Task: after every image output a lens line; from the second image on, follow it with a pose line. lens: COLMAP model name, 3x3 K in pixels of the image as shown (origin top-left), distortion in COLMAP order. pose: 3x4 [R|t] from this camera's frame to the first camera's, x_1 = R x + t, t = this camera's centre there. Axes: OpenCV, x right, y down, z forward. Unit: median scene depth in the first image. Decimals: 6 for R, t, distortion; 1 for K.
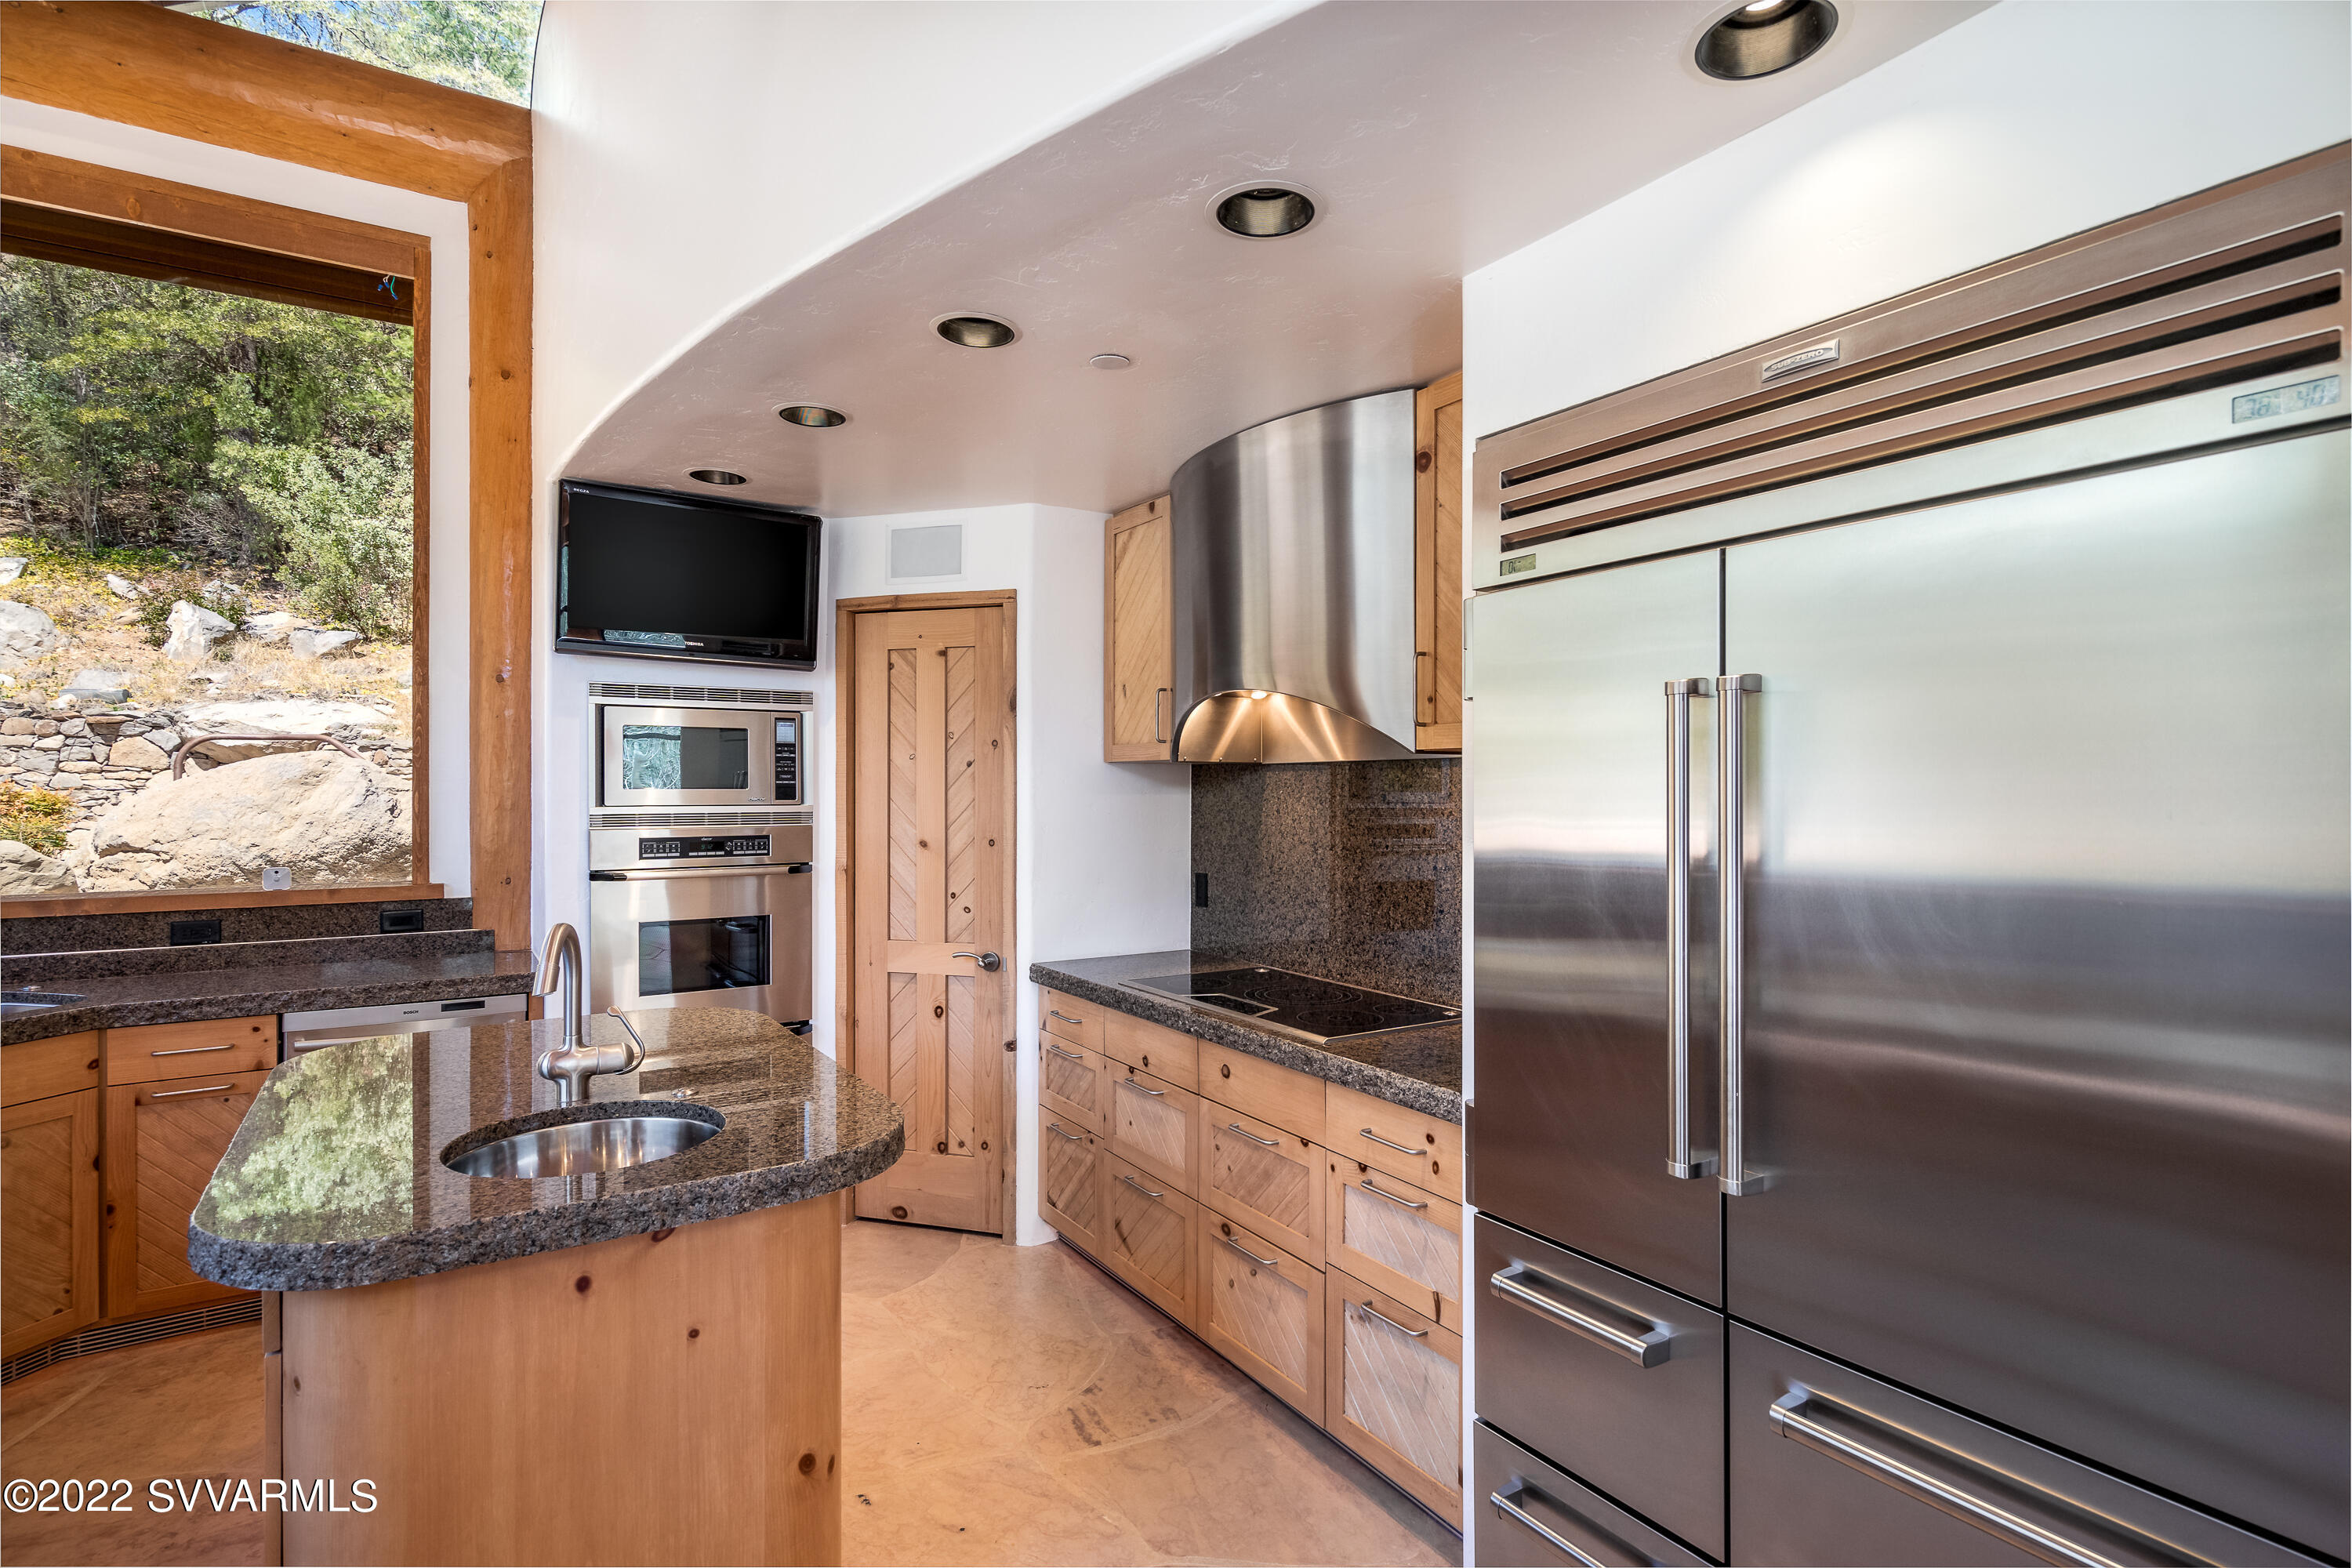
lens RADIAL K [[1129.5, 0, 1181.5], [0, 1129.5, 789.8], [0, 0, 1]] dist [0.000446, 0.000022]
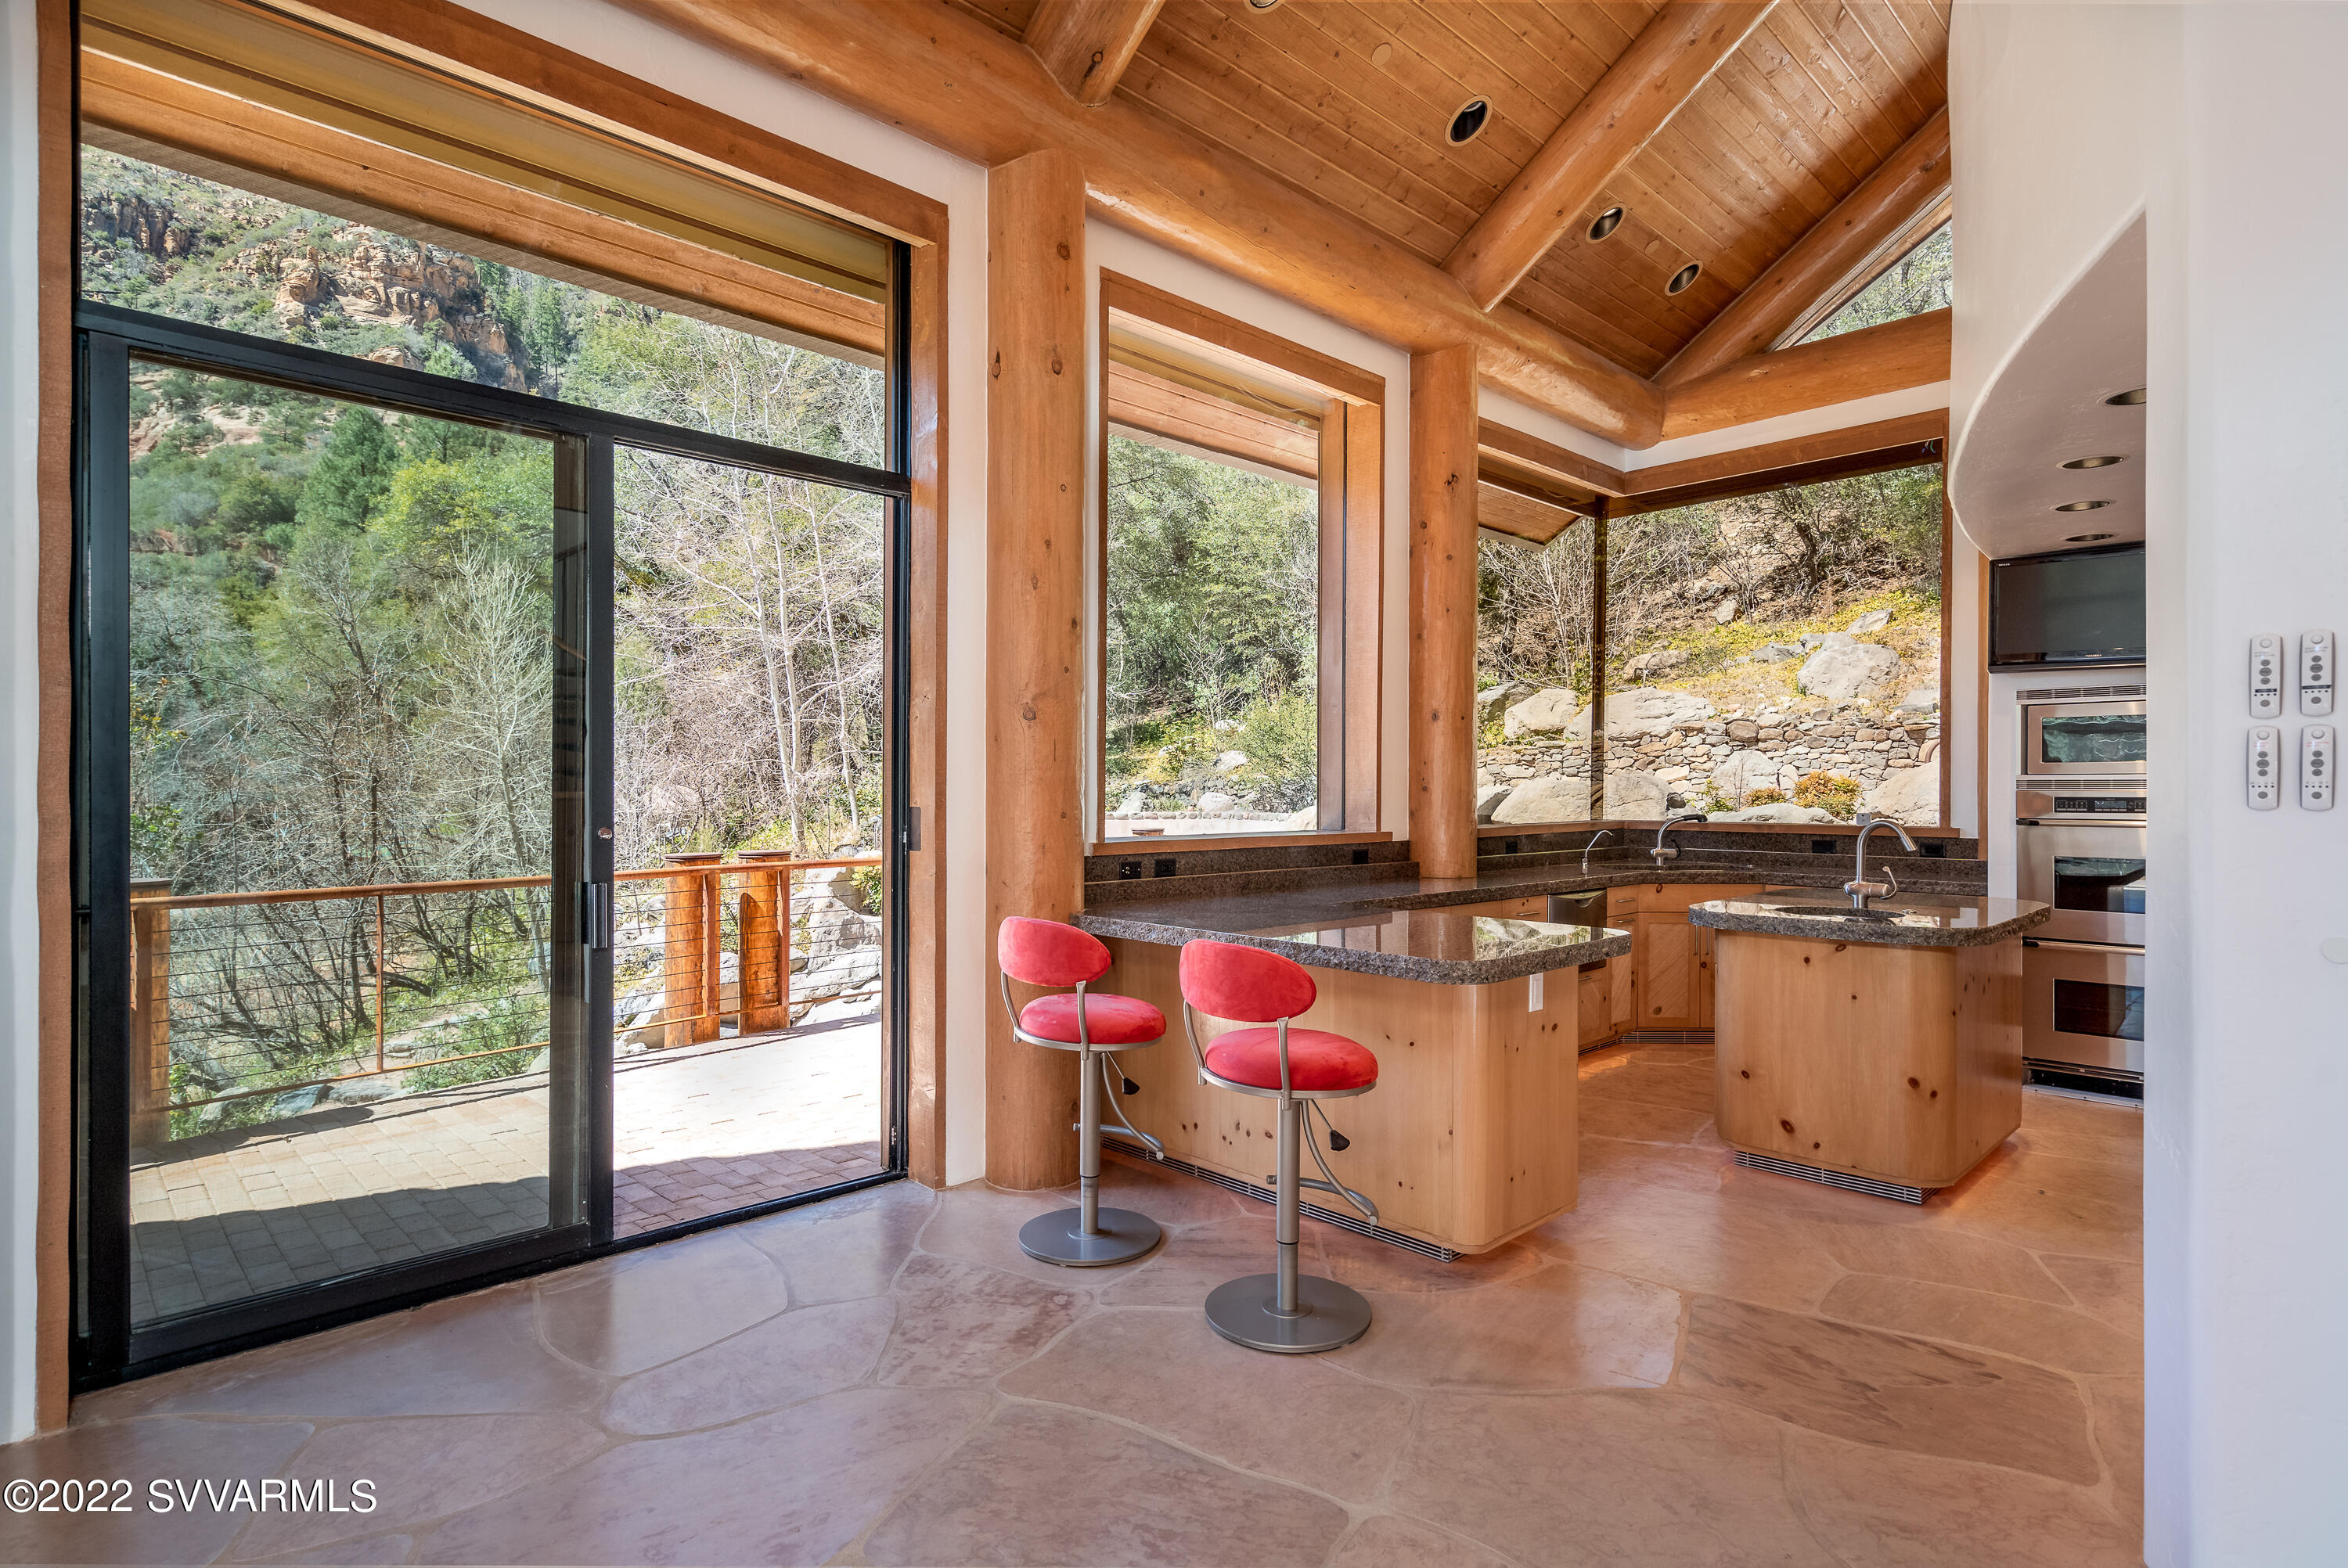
lens RADIAL K [[1190.2, 0, 1174.7], [0, 1190.2, 788.7], [0, 0, 1]] dist [0.000081, 0.000019]
pose [[0.187697, 0.001545, -0.982226, 0.711597], [-0.002536, 0.999996, 0.001088, 0.030386], [0.982224, 0.002287, 0.187700, -0.333305]]
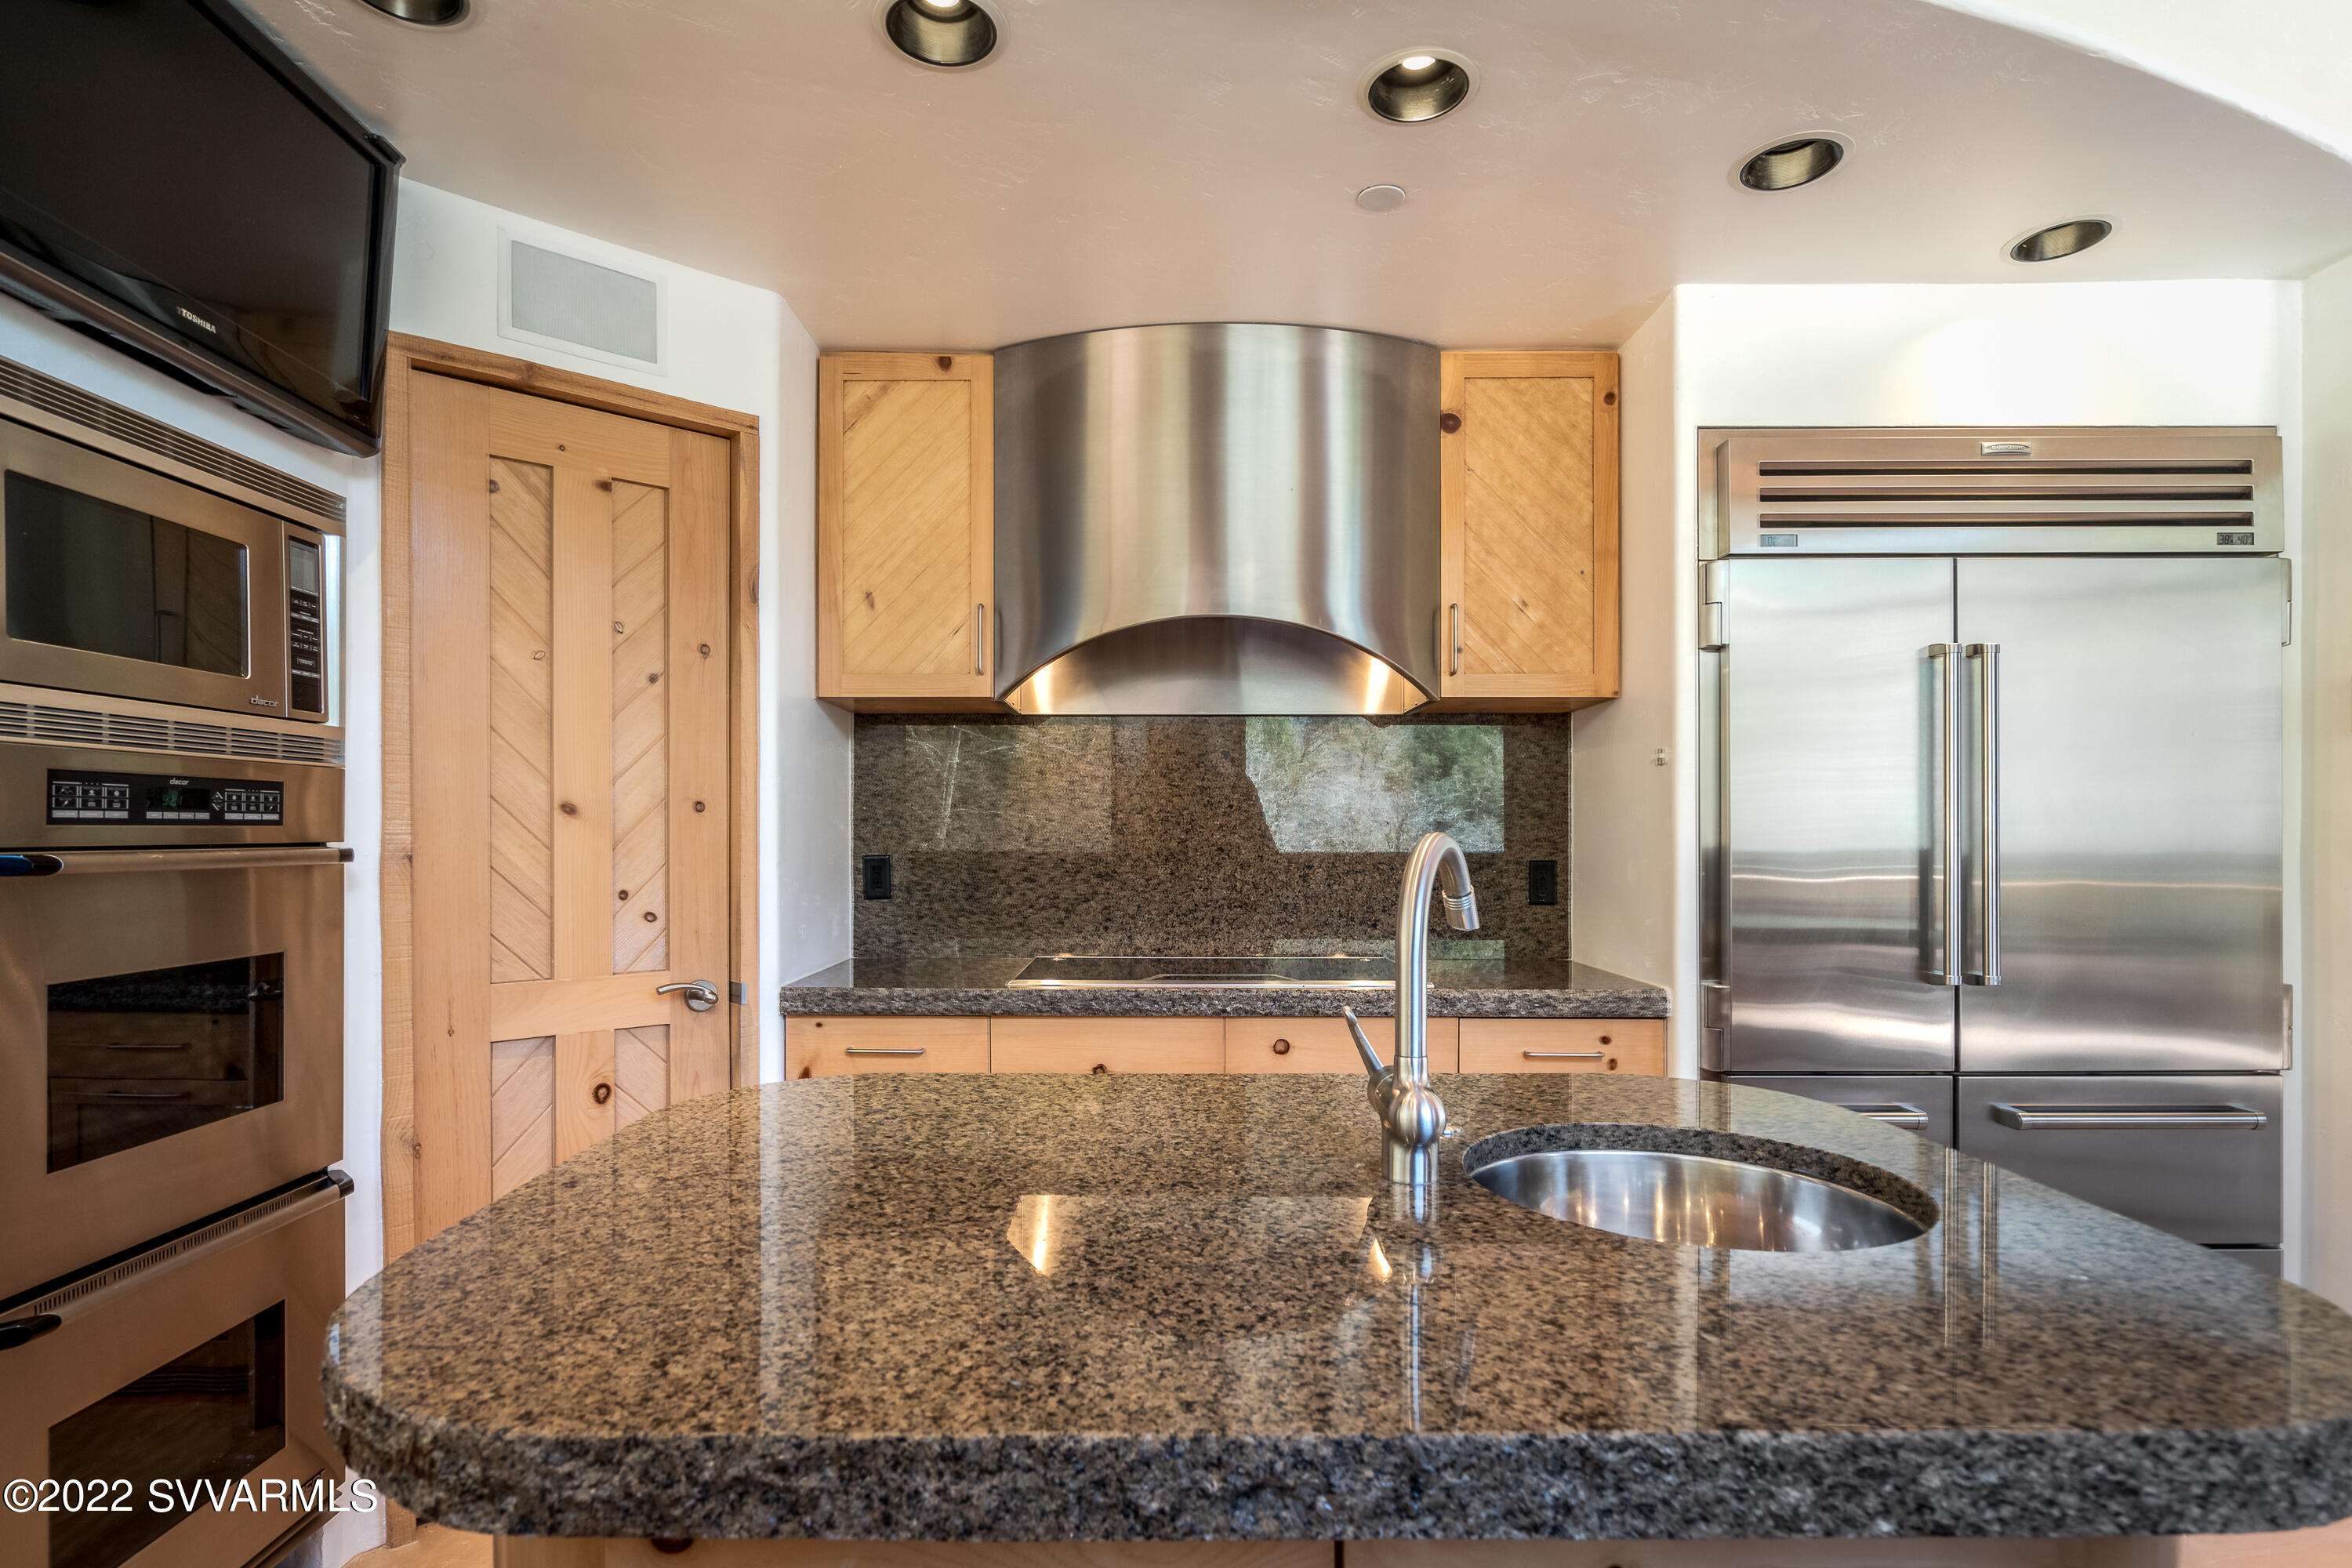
lens RADIAL K [[1149.6, 0, 1195.3], [0, 1149.6, 824.0], [0, 0, 1]] dist [-0.000704, 0.000520]
pose [[0.550334, 0.002990, 0.834939, -0.561236], [-0.000854, 0.999995, -0.003018, 0.059290], [-0.834944, 0.000948, 0.550334, 0.424002]]
